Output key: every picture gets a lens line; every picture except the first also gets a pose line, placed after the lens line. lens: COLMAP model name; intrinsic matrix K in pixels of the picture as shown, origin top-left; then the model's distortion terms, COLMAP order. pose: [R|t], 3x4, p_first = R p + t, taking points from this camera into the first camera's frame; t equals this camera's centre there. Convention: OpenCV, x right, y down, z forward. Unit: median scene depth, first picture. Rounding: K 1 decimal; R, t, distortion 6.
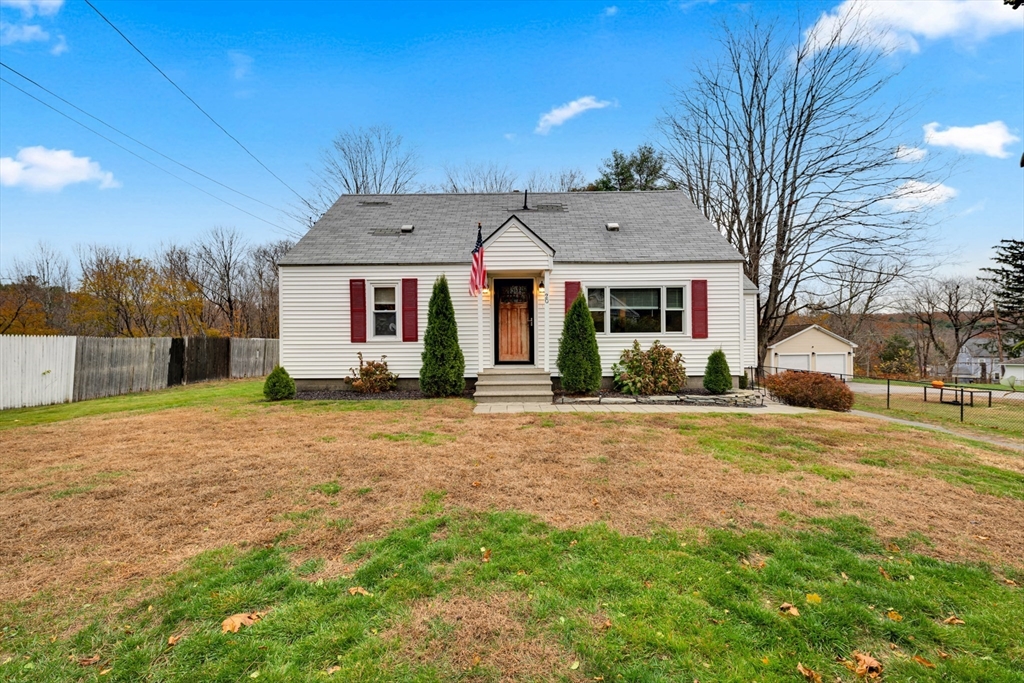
lens RADIAL K [[405.8, 0, 512.0], [0, 405.8, 341.5], [0, 0, 1]] dist [-0.000273, 0.000134]
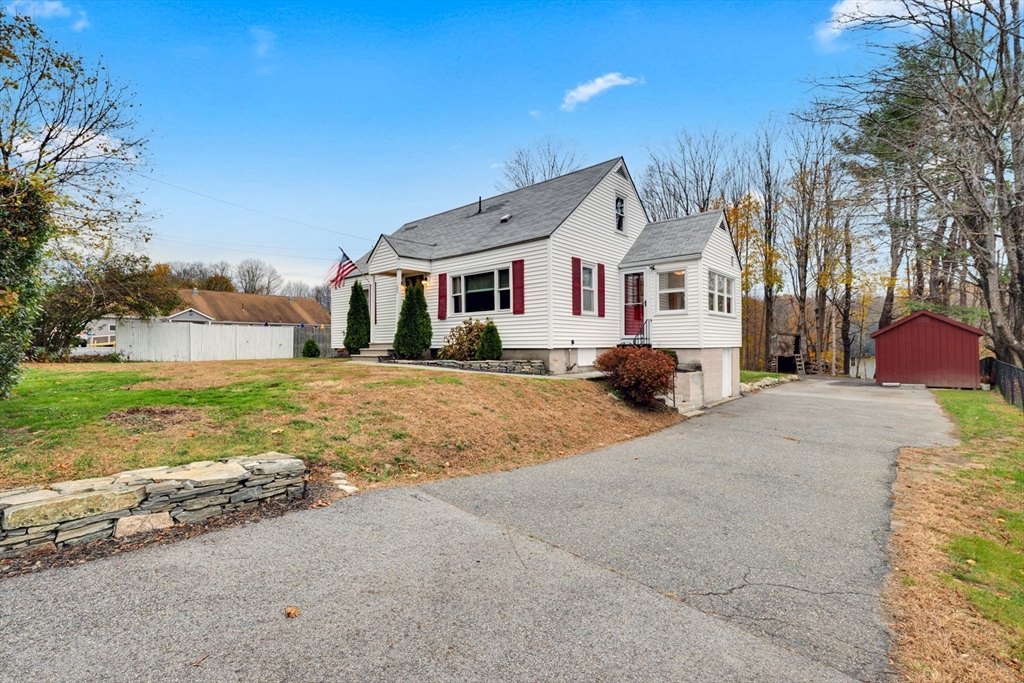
lens RADIAL K [[442.3, 0, 512.0], [0, 442.3, 341.5], [0, 0, 1]] dist [-0.001269, 0.000014]
pose [[0.760978, -0.001695, -0.648776, 1.208648], [0.012149, 0.999858, 0.011639, 0.051655], [0.648664, -0.016739, 0.760891, 0.083558]]
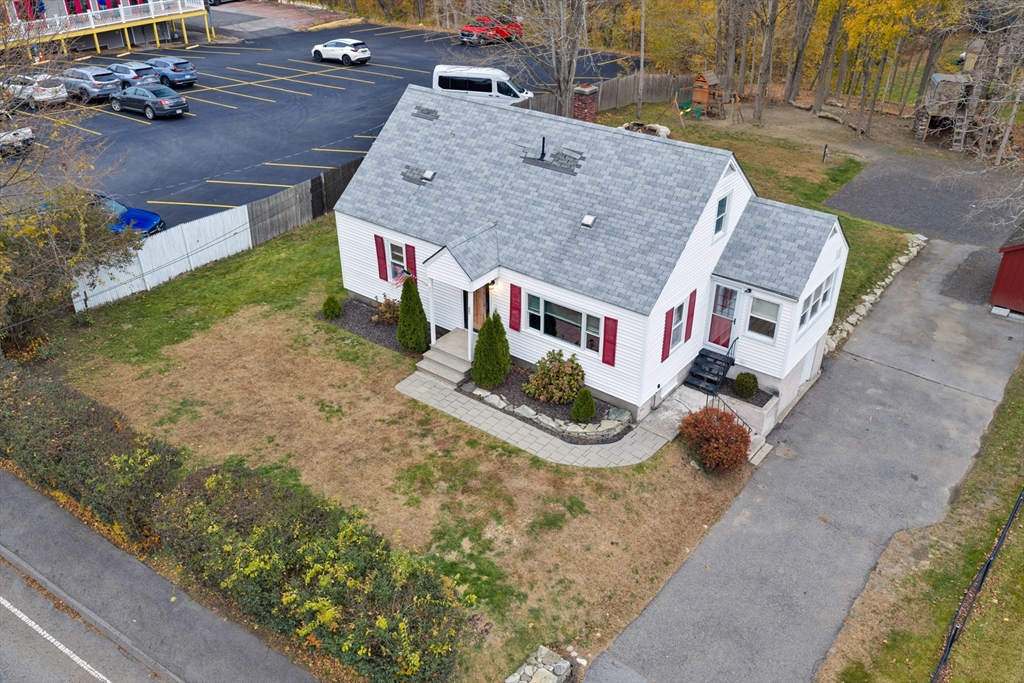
lens RADIAL K [[837.2, 0, 512.0], [0, 837.2, 341.5], [0, 0, 1]] dist [0.002383, 0.001442]
pose [[0.804246, 0.308044, -0.508230, 1.367269], [0.002428, 0.853468, 0.521139, -1.222030], [0.594292, -0.420357, 0.685650, -0.664598]]
